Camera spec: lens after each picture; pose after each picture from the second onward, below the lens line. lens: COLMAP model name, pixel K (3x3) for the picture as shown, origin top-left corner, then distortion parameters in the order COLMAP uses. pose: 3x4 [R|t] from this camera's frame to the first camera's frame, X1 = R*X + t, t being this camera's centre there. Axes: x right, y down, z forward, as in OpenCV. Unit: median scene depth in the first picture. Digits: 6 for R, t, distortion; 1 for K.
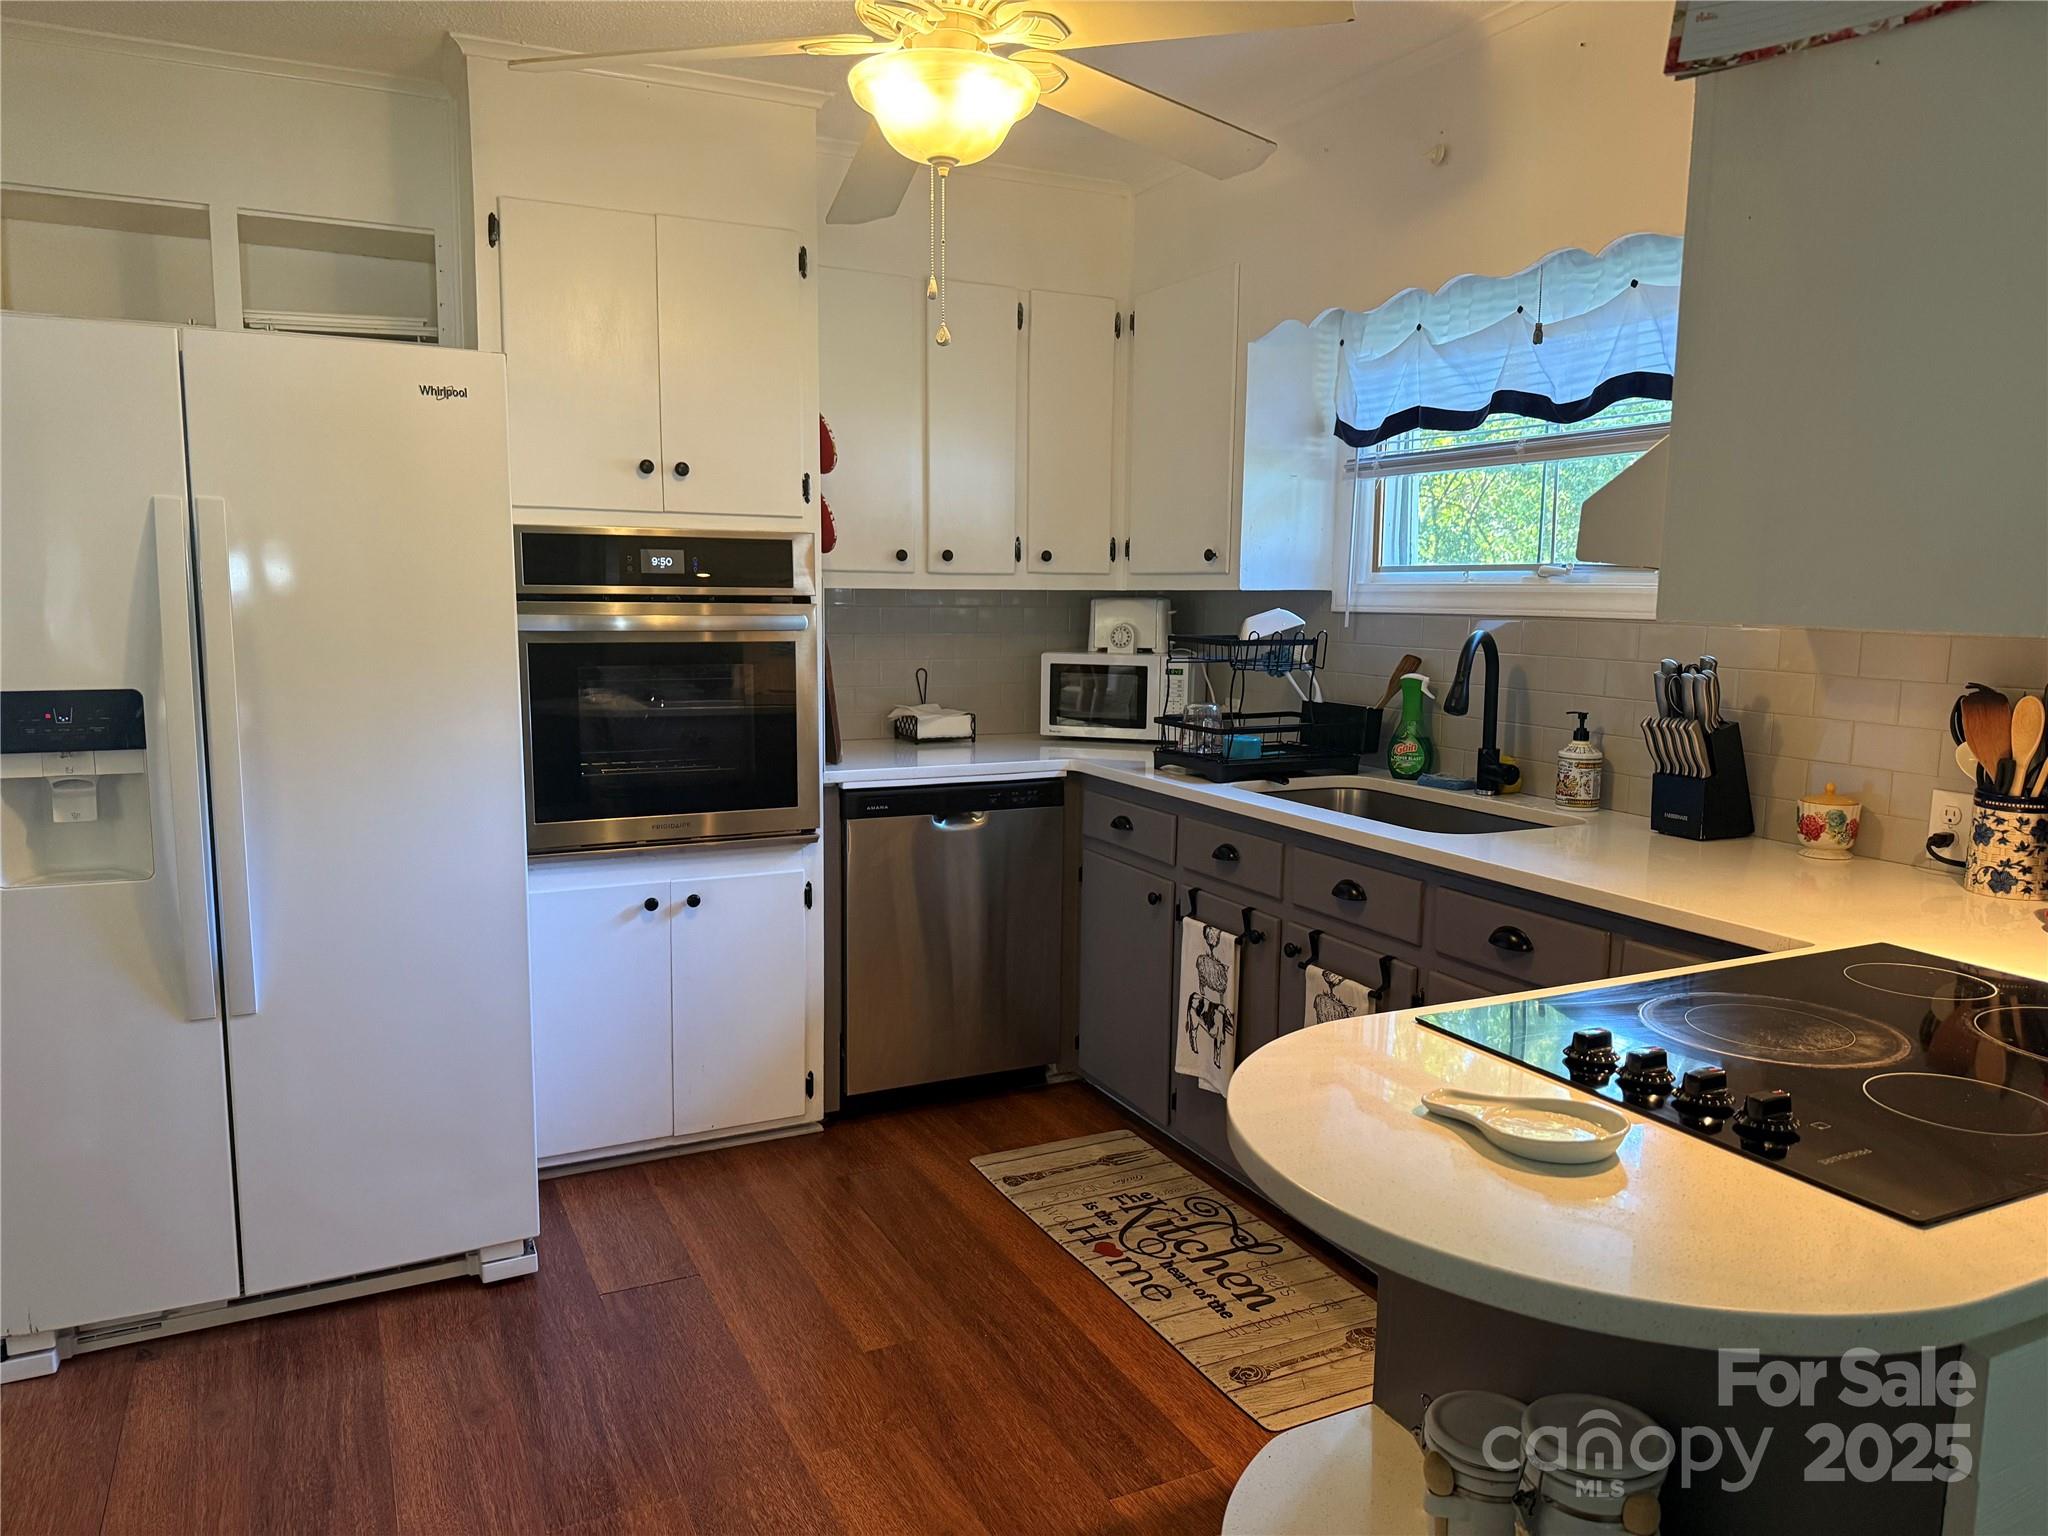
lens RADIAL K [[1428.9, 0, 1024.0], [0, 1428.9, 768.0], [0, 0, 1]] dist [0.111468, -0.140959]
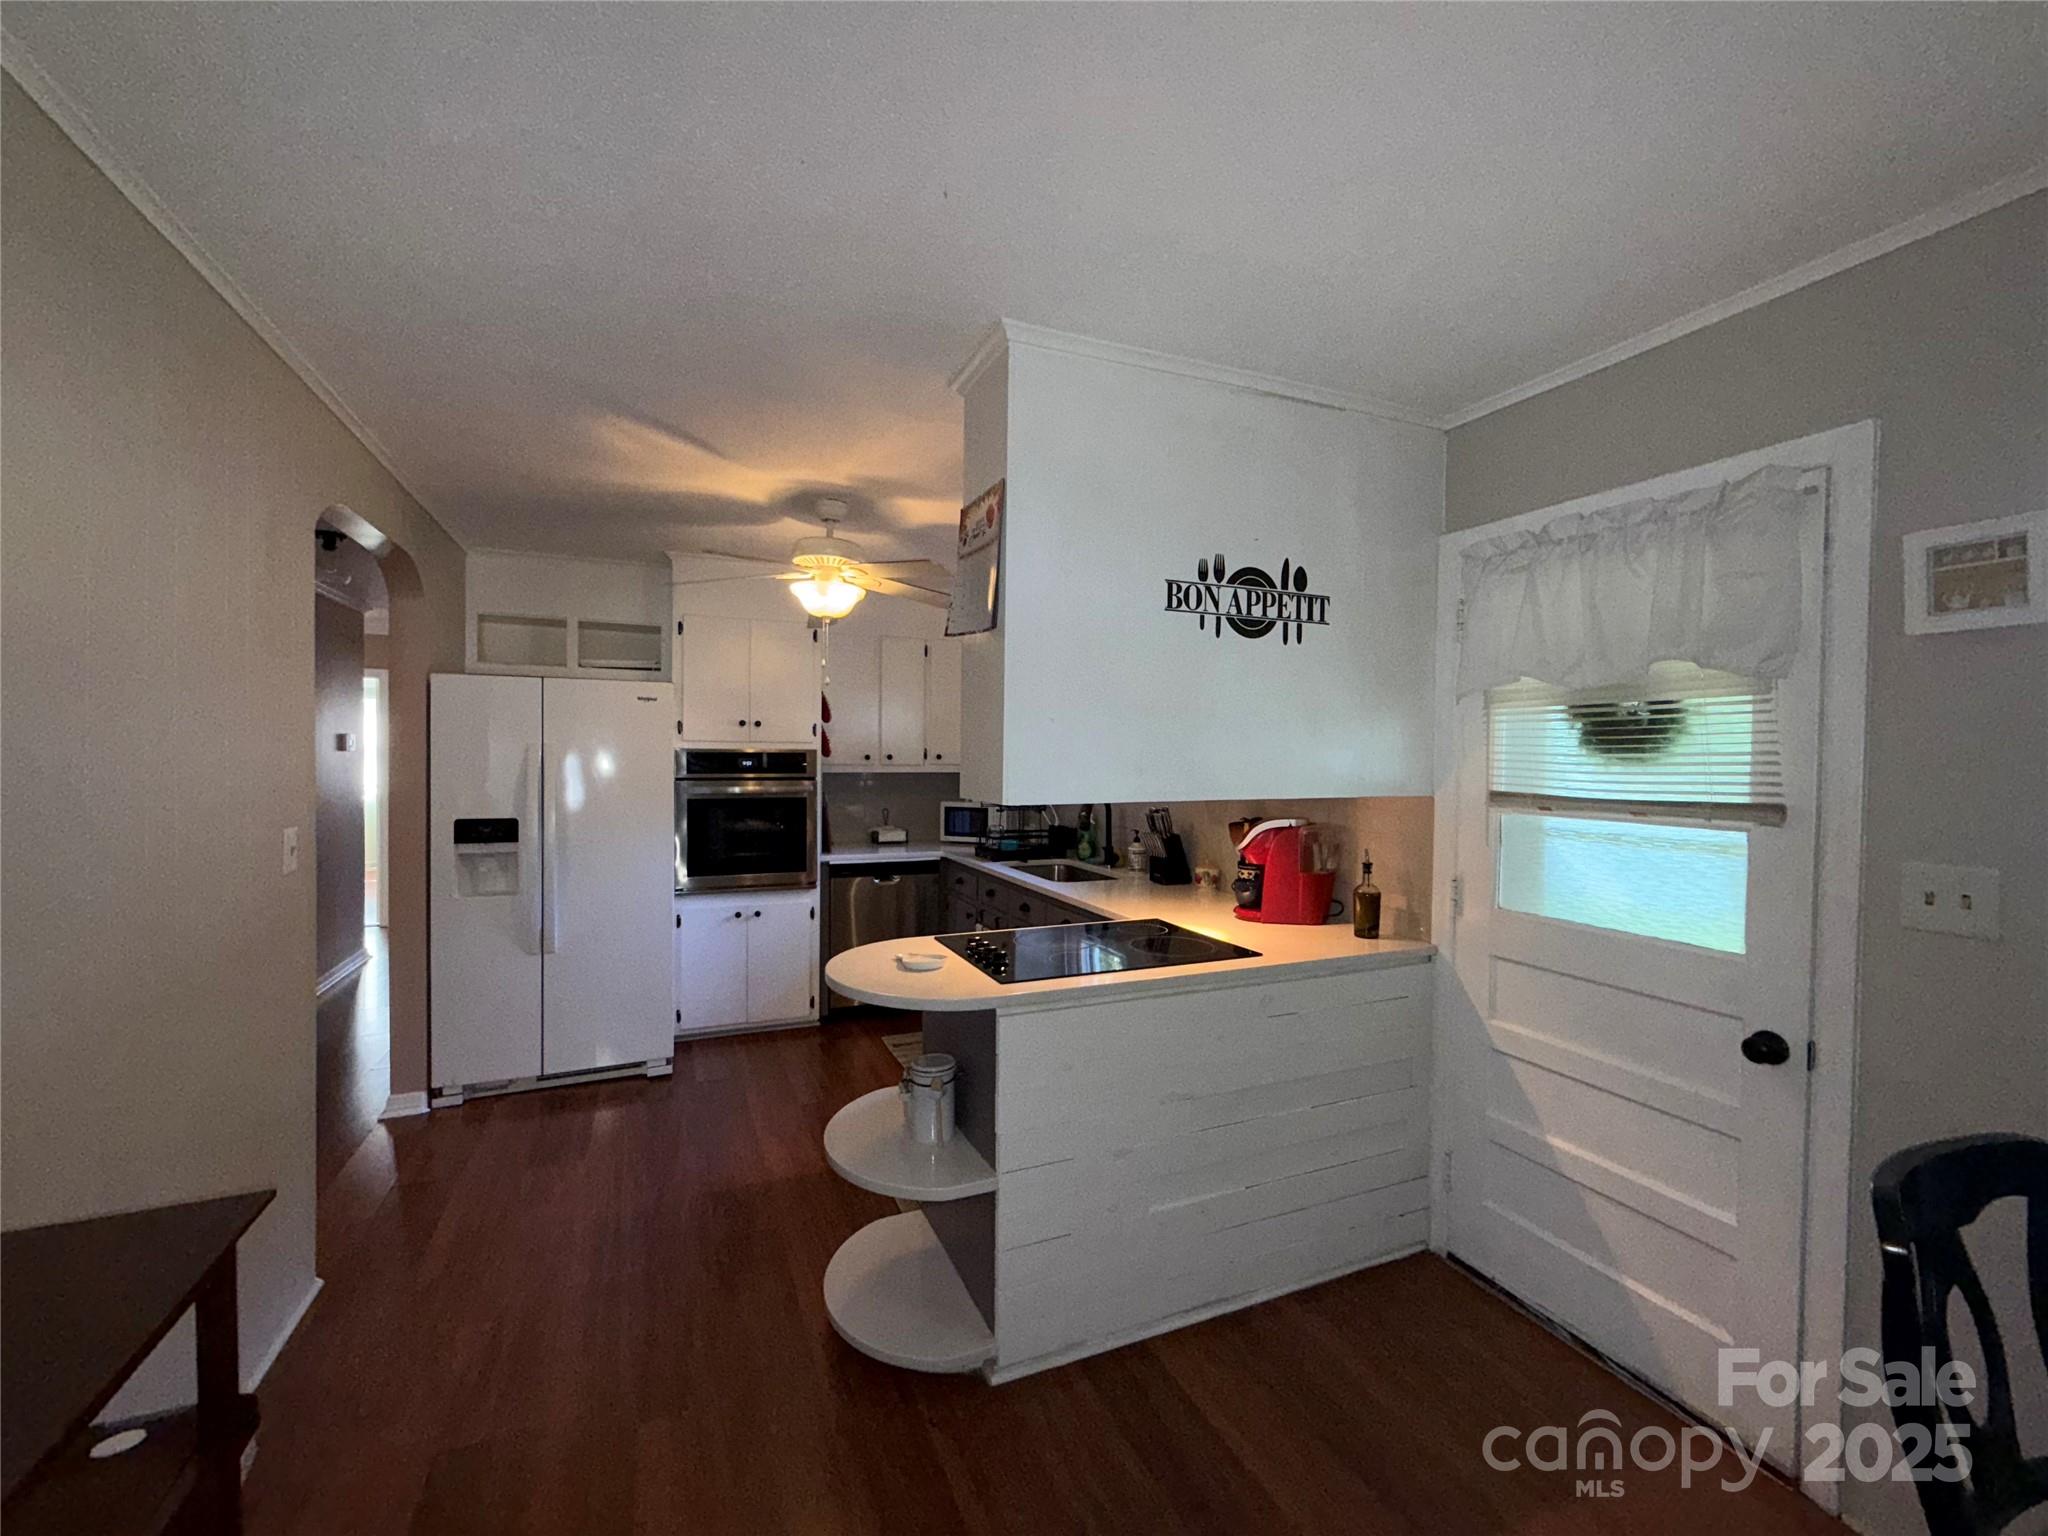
lens RADIAL K [[838.3, 0, 1024.0], [0, 838.3, 768.0], [0, 0, 1]] dist [0.000783, -0.000420]
pose [[0.999179, 0.000810, -0.040509, 0.230648], [-0.005467, 0.993350, -0.115003, 0.015120], [0.040146, 0.115130, 0.992539, -0.289341]]
